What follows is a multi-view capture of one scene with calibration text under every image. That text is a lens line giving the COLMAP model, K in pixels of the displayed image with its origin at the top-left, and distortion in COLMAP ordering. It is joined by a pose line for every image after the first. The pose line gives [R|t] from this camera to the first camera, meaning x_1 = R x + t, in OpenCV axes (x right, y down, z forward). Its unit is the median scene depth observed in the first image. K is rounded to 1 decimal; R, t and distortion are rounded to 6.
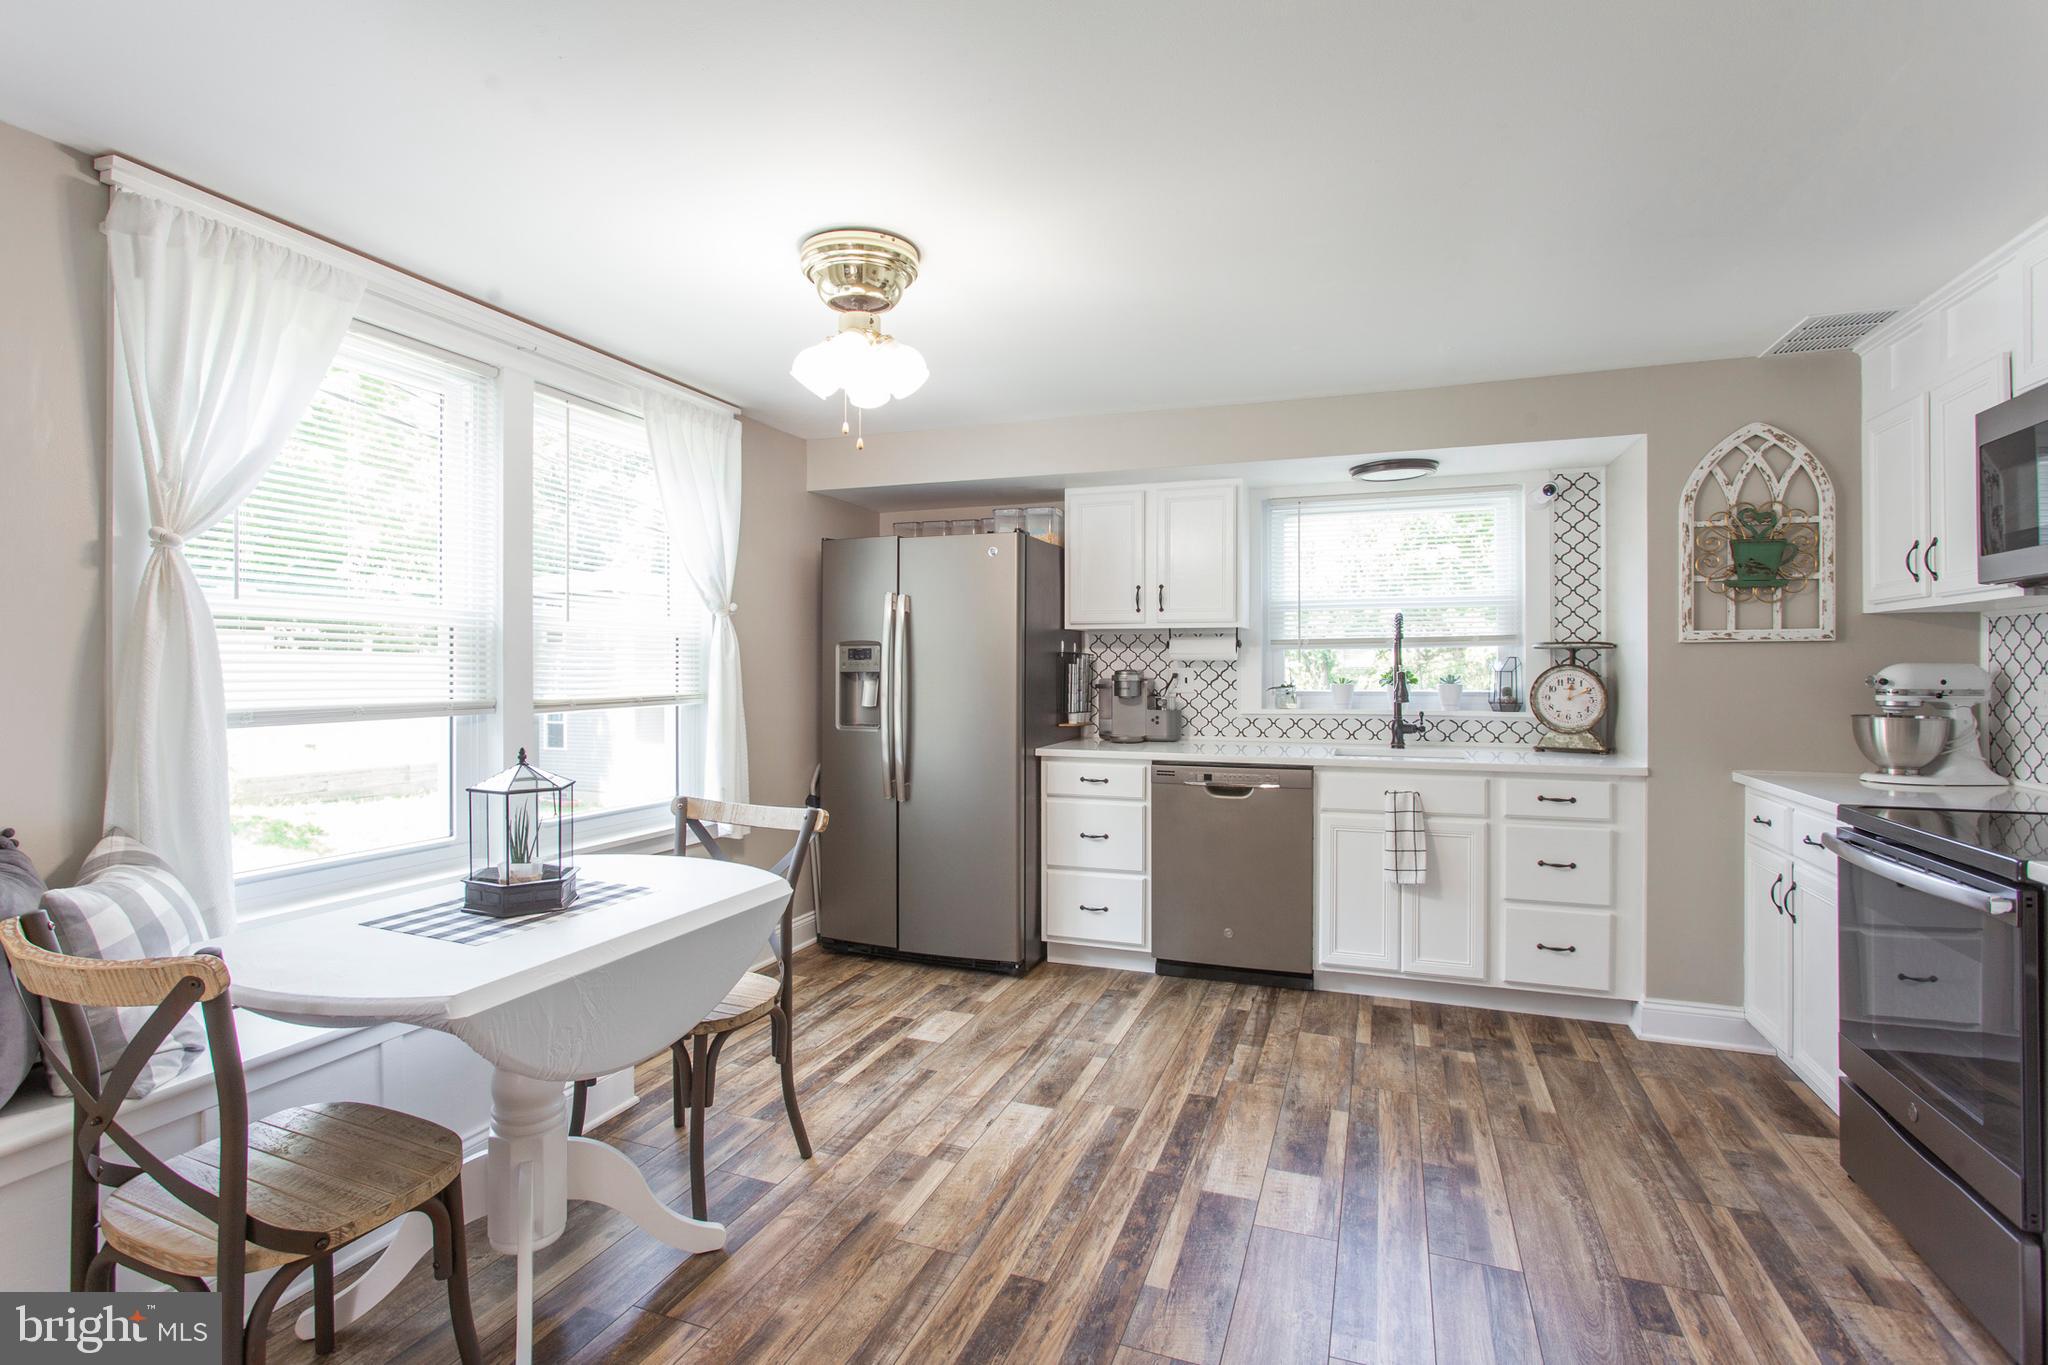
lens RADIAL K [[997.5, 0, 1012.5], [0, 997.5, 673.1], [0, 0, 1]] dist [-0.016516, 0.007383]
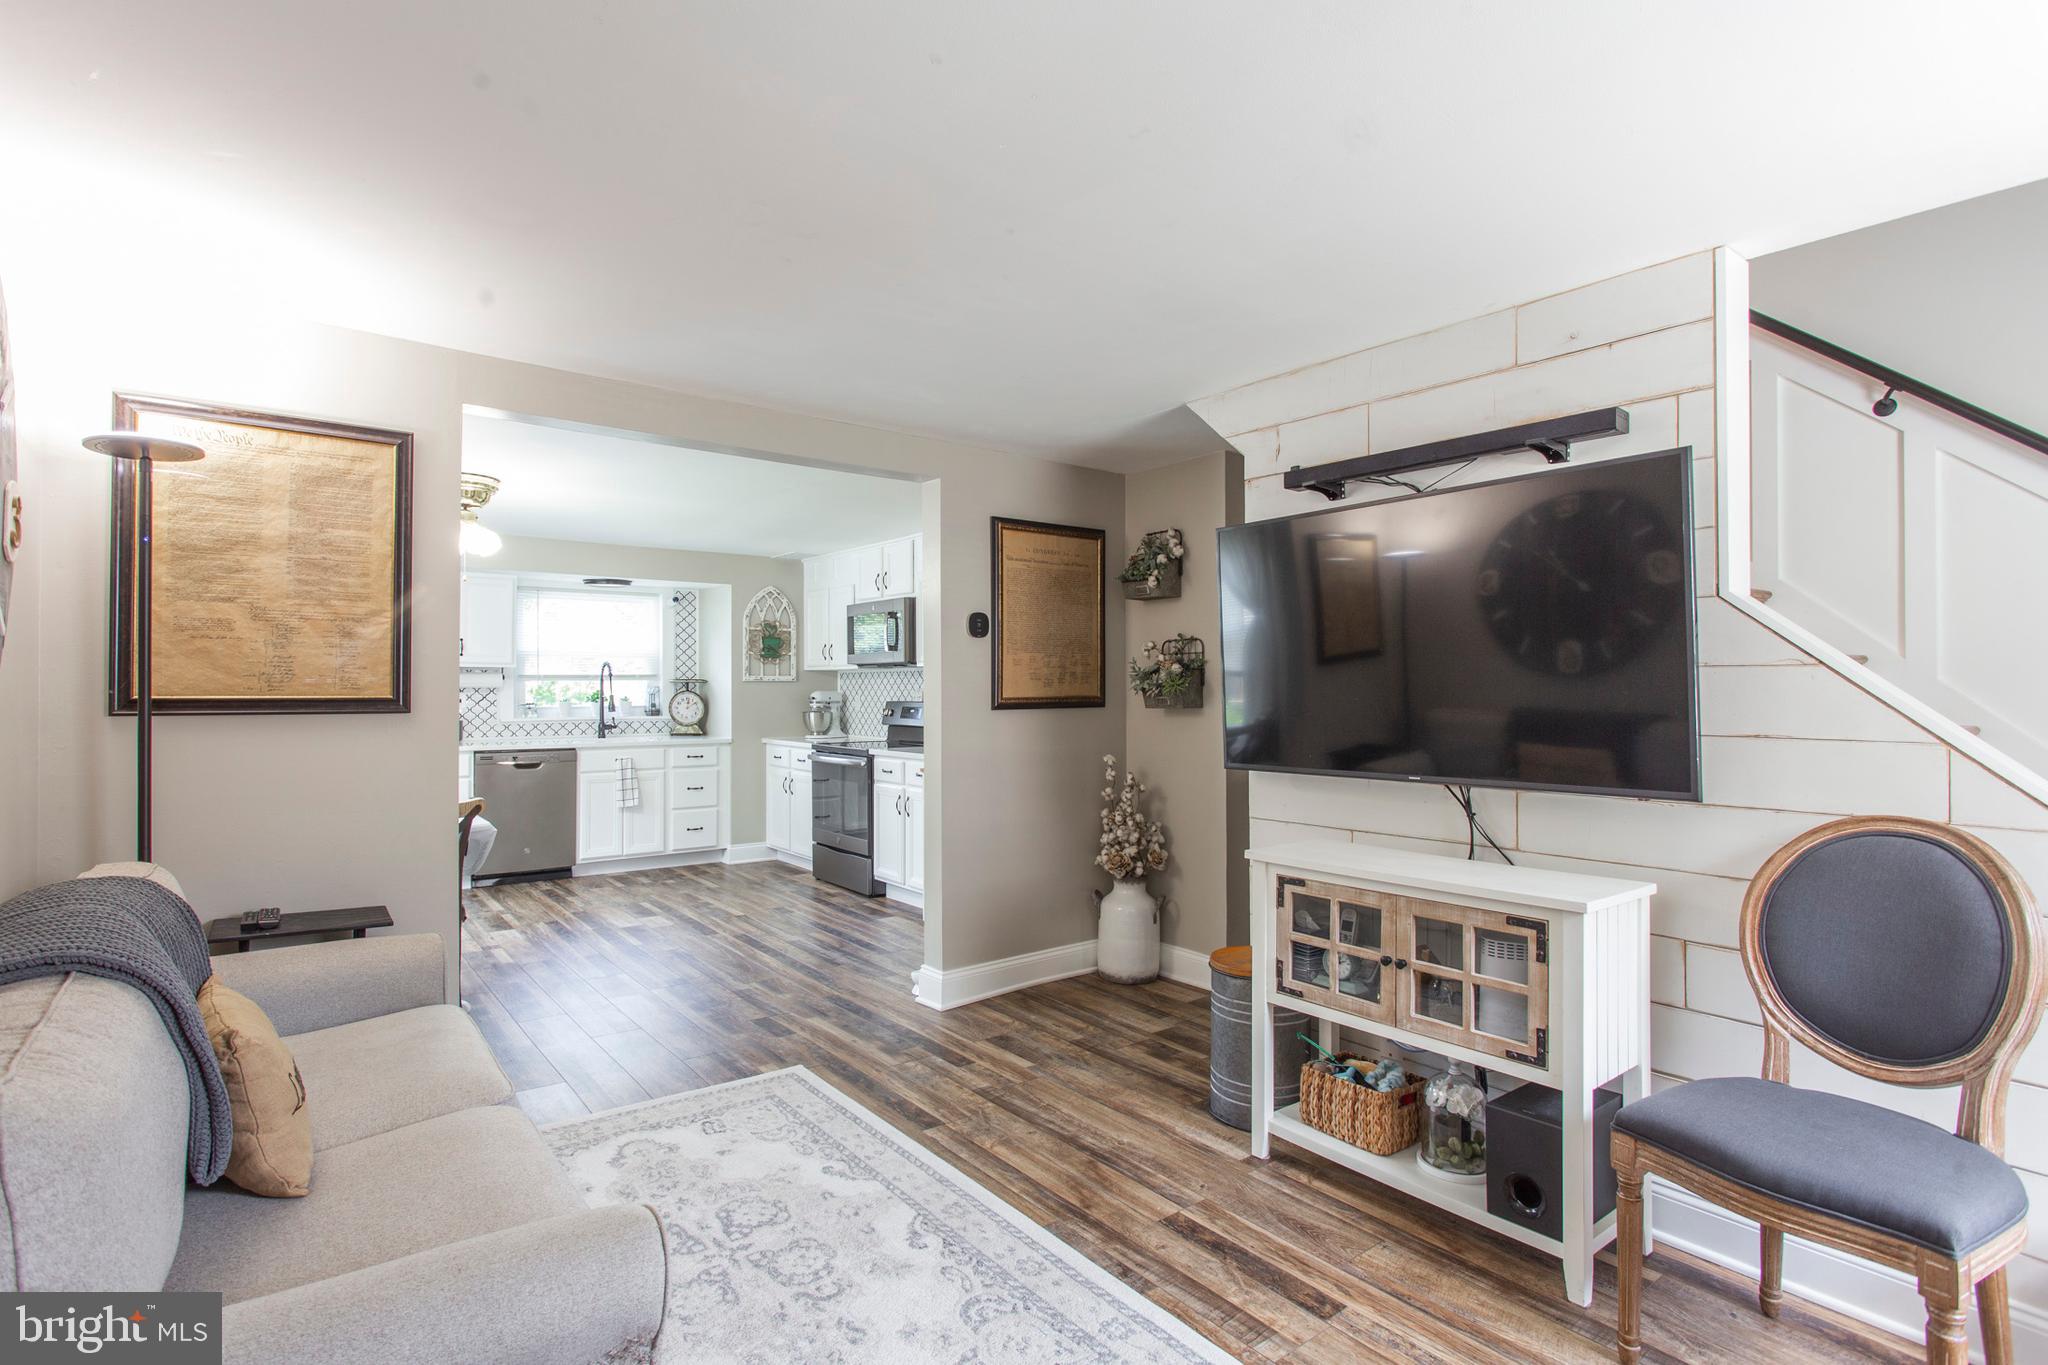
lens RADIAL K [[997.5, 0, 998.6], [0, 997.5, 684.0], [0, 0, 1]] dist [-0.016516, 0.007383]
pose [[0.536783, 0.005349, 0.843703, -0.841072], [0.002367, 0.999966, -0.007846, -0.005938], [-0.843717, 0.006209, 0.536753, -0.631882]]
